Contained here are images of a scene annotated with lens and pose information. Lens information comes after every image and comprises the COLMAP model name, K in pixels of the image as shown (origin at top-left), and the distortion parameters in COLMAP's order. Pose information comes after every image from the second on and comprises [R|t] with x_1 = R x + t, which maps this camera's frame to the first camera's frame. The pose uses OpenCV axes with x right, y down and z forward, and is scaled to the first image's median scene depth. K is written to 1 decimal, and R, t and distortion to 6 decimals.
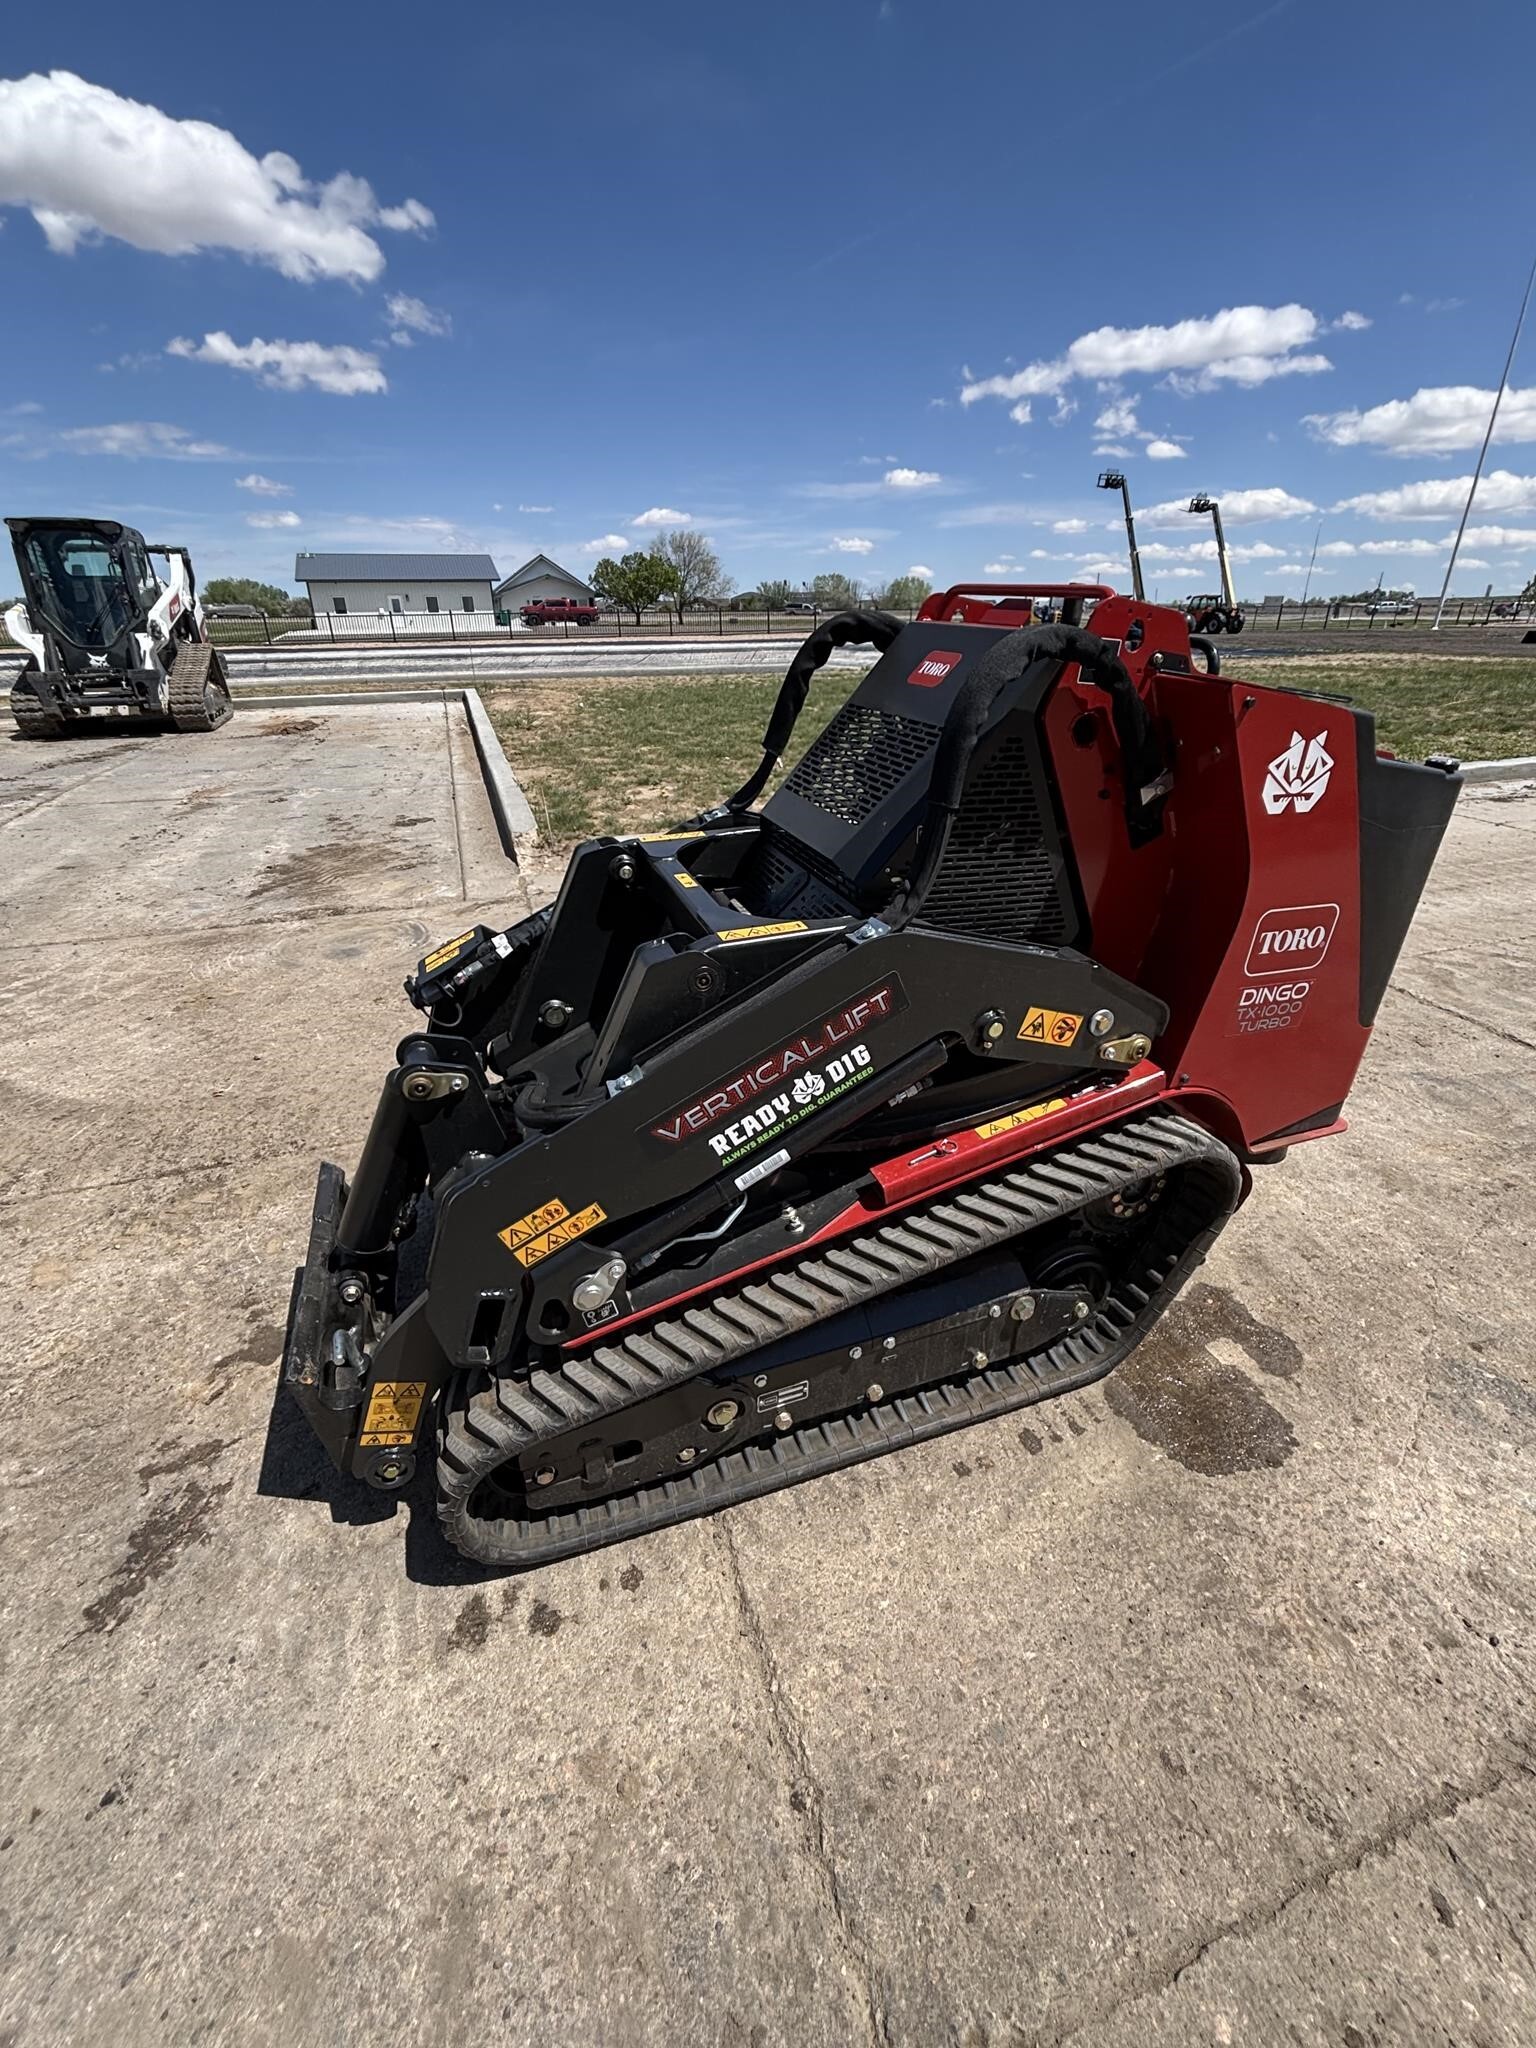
lens RADIAL K [[870.8, 0, 773.4], [0, 870.8, 1020.4], [0, 0, 1]] dist [-0.018575, 0.011231]
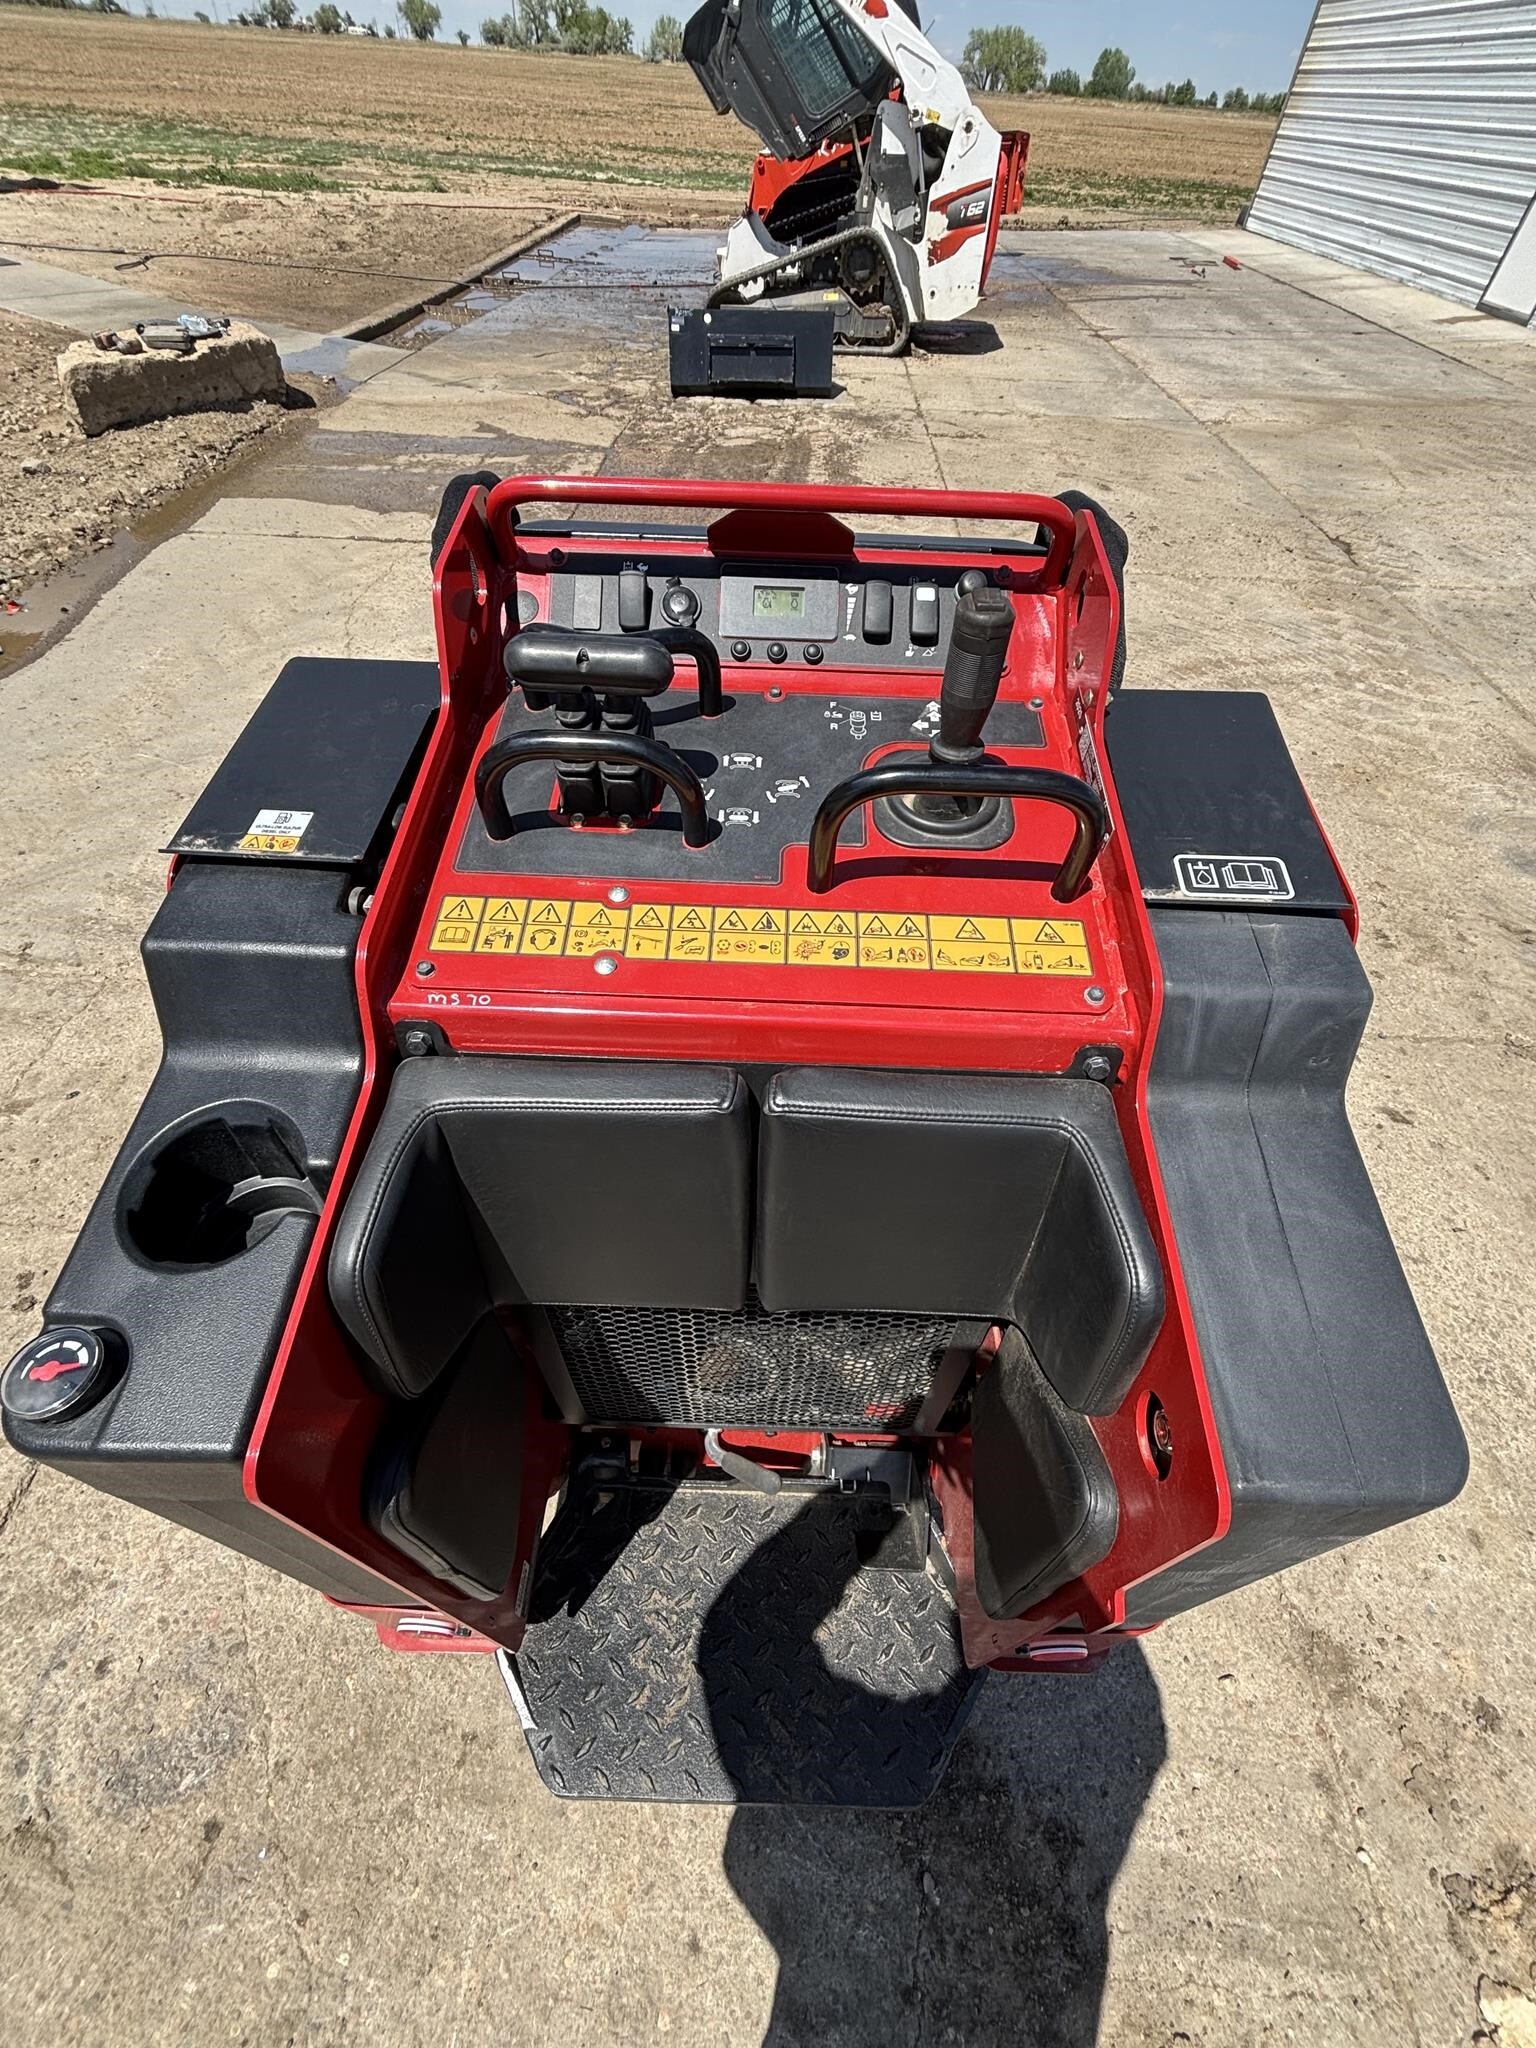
lens RADIAL K [[864.6, 0, 775.5], [0, 864.6, 1021.1], [0, 0, 1]] dist [0.002037, -0.000194]
pose [[-0.367146, 0.677710, -0.637113, 0.810595], [-0.444993, 0.473507, 0.760113, -0.743243], [0.816814, 0.562583, 0.127730, 1.130387]]
